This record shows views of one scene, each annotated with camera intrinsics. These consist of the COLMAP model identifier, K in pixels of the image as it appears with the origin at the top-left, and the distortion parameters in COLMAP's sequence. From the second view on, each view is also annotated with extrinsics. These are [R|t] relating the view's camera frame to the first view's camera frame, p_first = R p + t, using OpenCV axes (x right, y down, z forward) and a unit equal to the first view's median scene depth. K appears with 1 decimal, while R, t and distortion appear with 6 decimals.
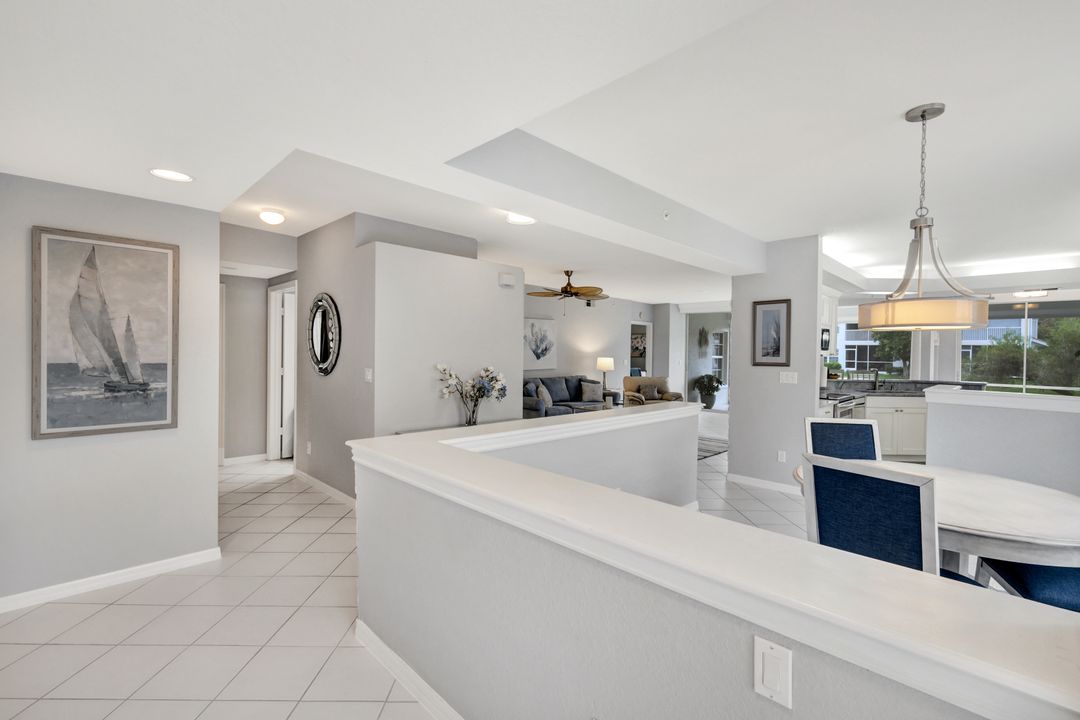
lens RADIAL K [[474.5, 0, 538.5], [0, 474.5, 364.1], [0, 0, 1]] dist [-0.000126, 0.000392]
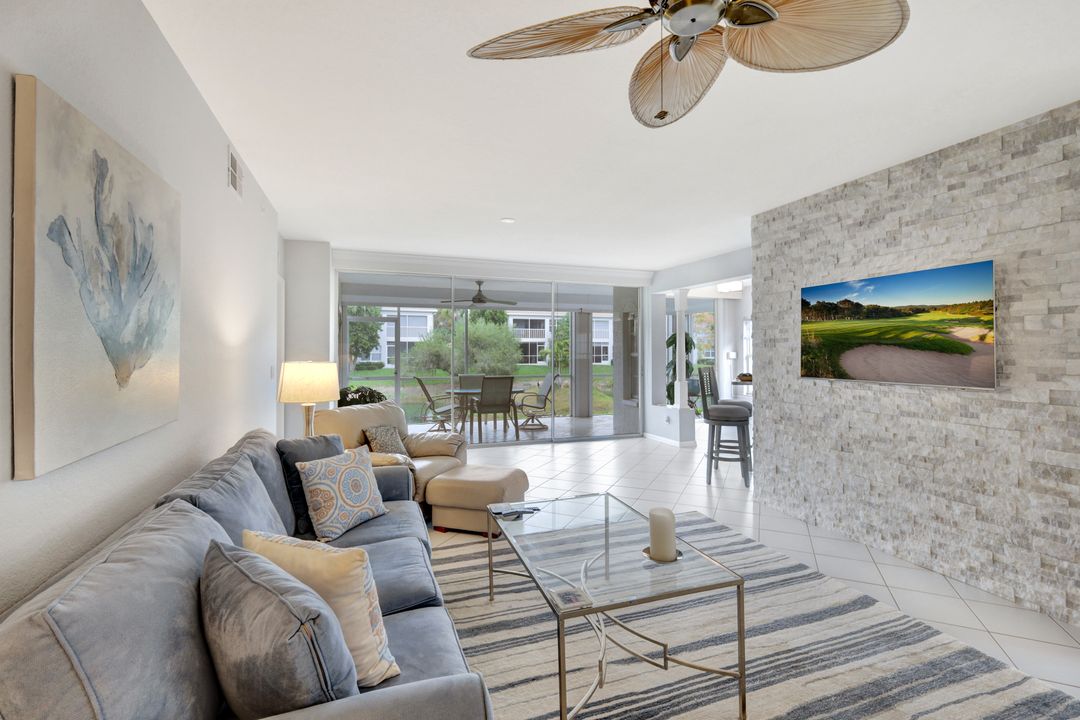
lens RADIAL K [[482.5, 0, 549.1], [0, 482.5, 347.5], [0, 0, 1]] dist [0.002011, -0.000485]
pose [[0.402742, -0.005759, 0.915295, -0.062726], [0.031964, 0.999459, -0.007776, -0.010555], [-0.914755, 0.032388, 0.402709, 0.506824]]
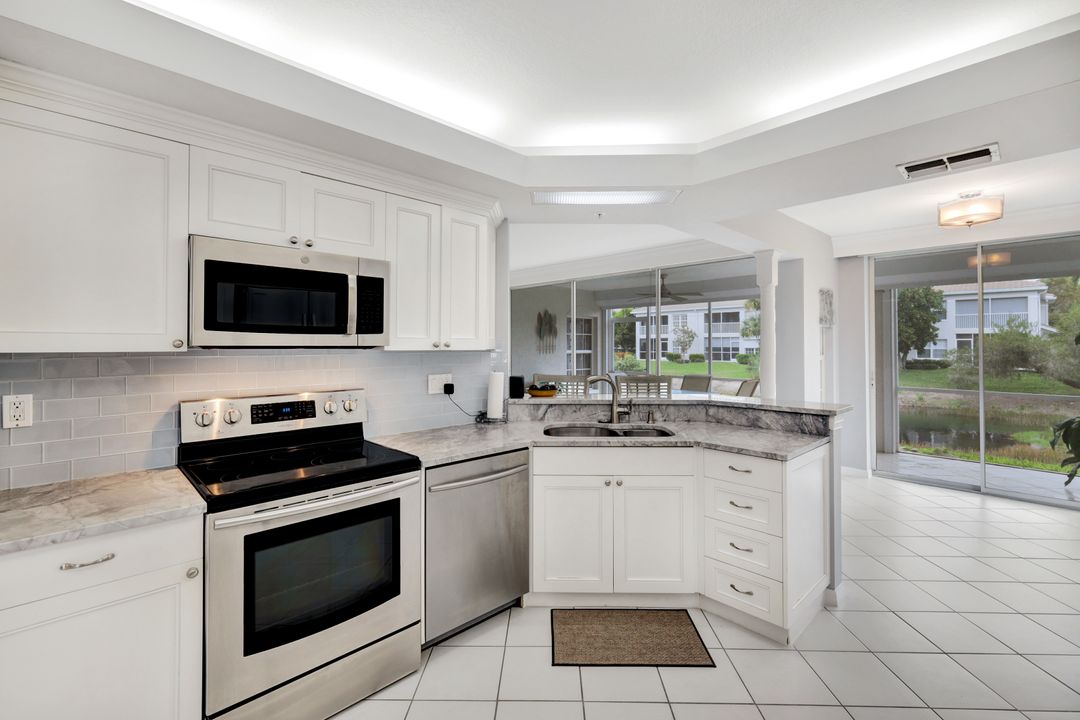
lens RADIAL K [[473.5, 0, 539.3], [0, 473.5, 340.3], [0, 0, 1]] dist [0.001173, -0.000043]
pose [[0.999742, -0.014249, -0.017675, 0.321205], [0.013496, 0.999025, -0.042038, -0.002776], [0.018257, 0.041788, 0.998960, 0.270192]]
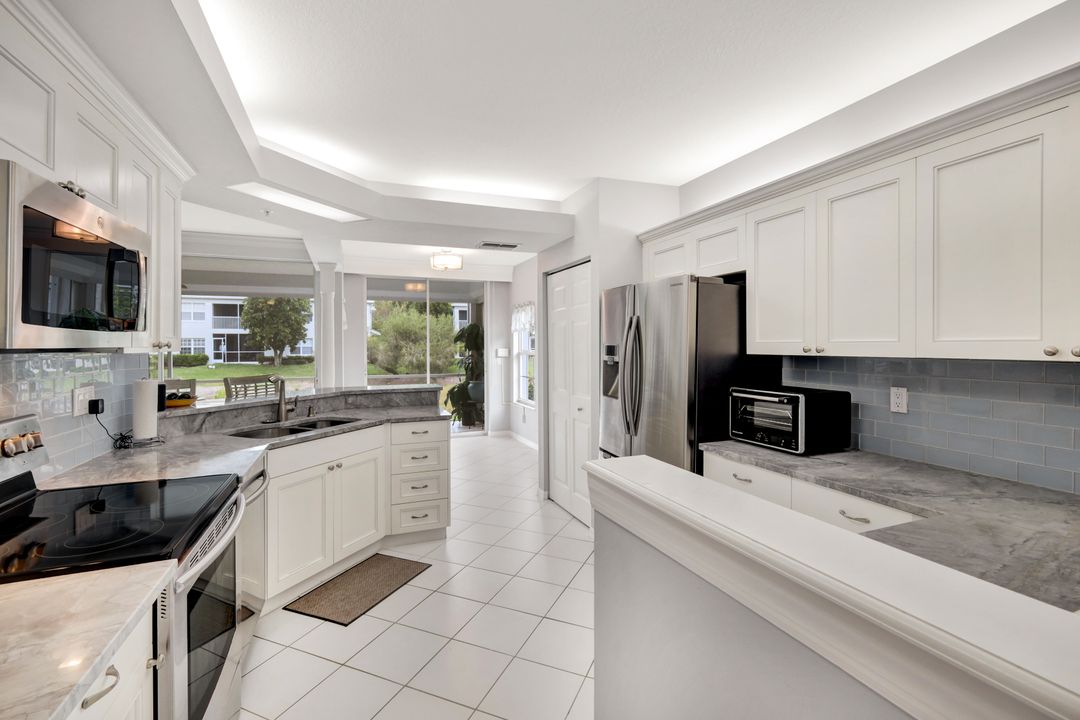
lens RADIAL K [[482.5, 0, 549.1], [0, 482.5, 347.5], [0, 0, 1]] dist [0.002011, -0.000485]
pose [[0.379471, -0.023168, 0.924913, 0.188090], [0.035576, 0.999312, 0.010436, -0.006005], [-0.924519, 0.028944, 0.380035, 0.287689]]
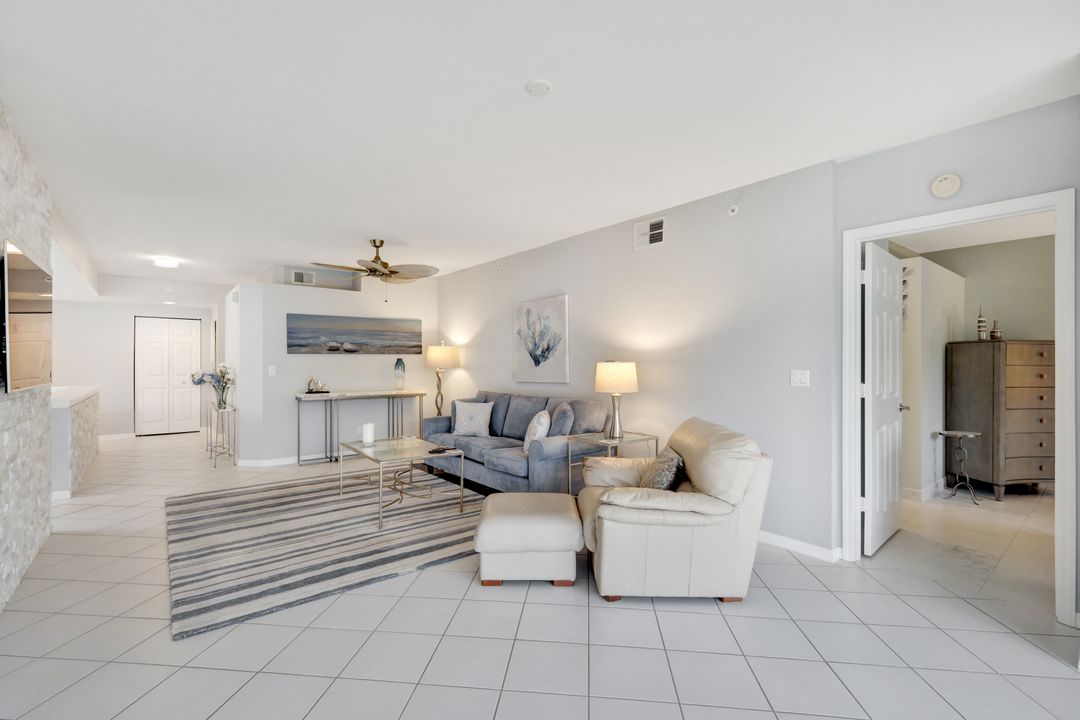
lens RADIAL K [[474.5, 0, 538.5], [0, 474.5, 364.1], [0, 0, 1]] dist [-0.000126, 0.000392]
pose [[-0.103714, -0.011790, -0.994537, 0.390709], [-0.030181, 0.999507, -0.008701, -0.004360], [0.994149, 0.029114, -0.104019, 0.682081]]
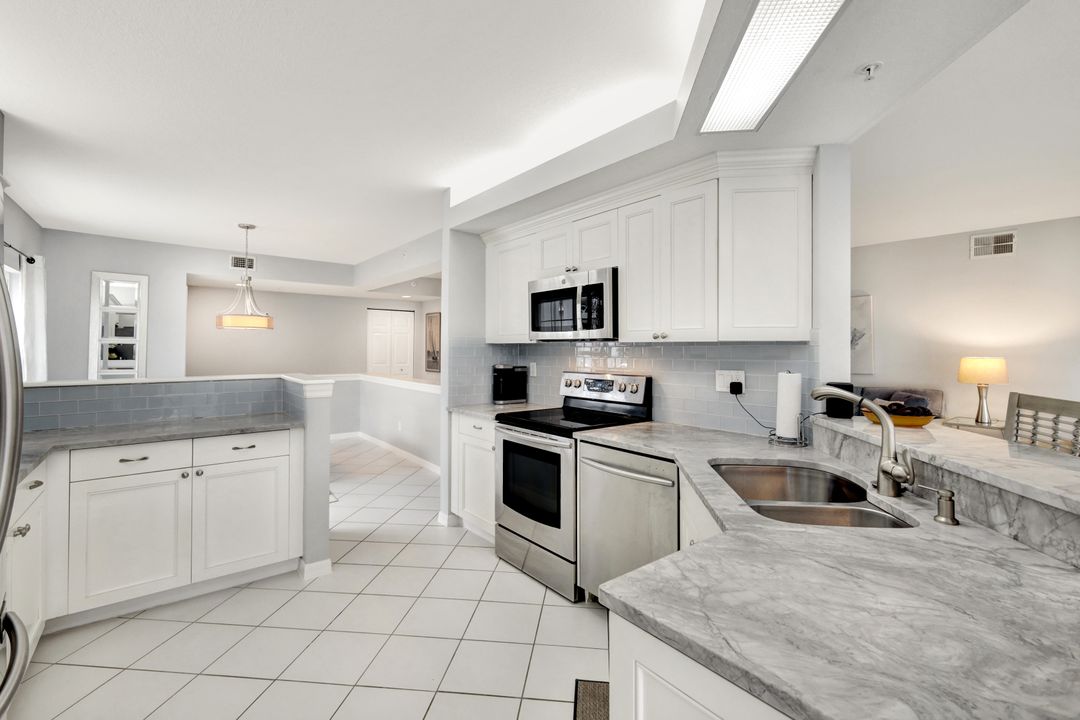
lens RADIAL K [[475.9, 0, 545.1], [0, 475.9, 346.4], [0, 0, 1]] dist [-0.000510, 0.000207]
pose [[-0.110345, -0.021074, -0.993670, 0.464631], [-0.034964, 0.999239, -0.017310, -0.000708], [0.993278, 0.032833, -0.110997, 0.430234]]
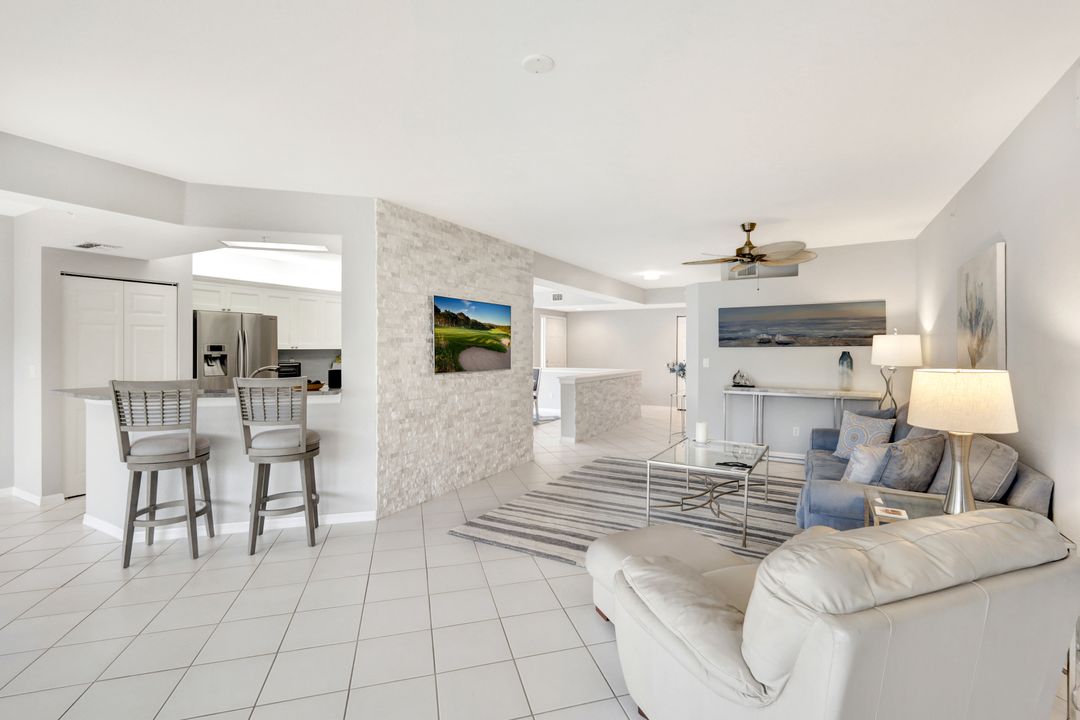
lens RADIAL K [[482.5, 0, 549.1], [0, 482.5, 347.5], [0, 0, 1]] dist [0.002011, -0.000485]
pose [[-0.959675, -0.016872, -0.280605, 0.265531], [-0.023880, 0.999482, 0.021573, -0.016744], [0.280095, 0.027404, -0.959581, 0.809981]]
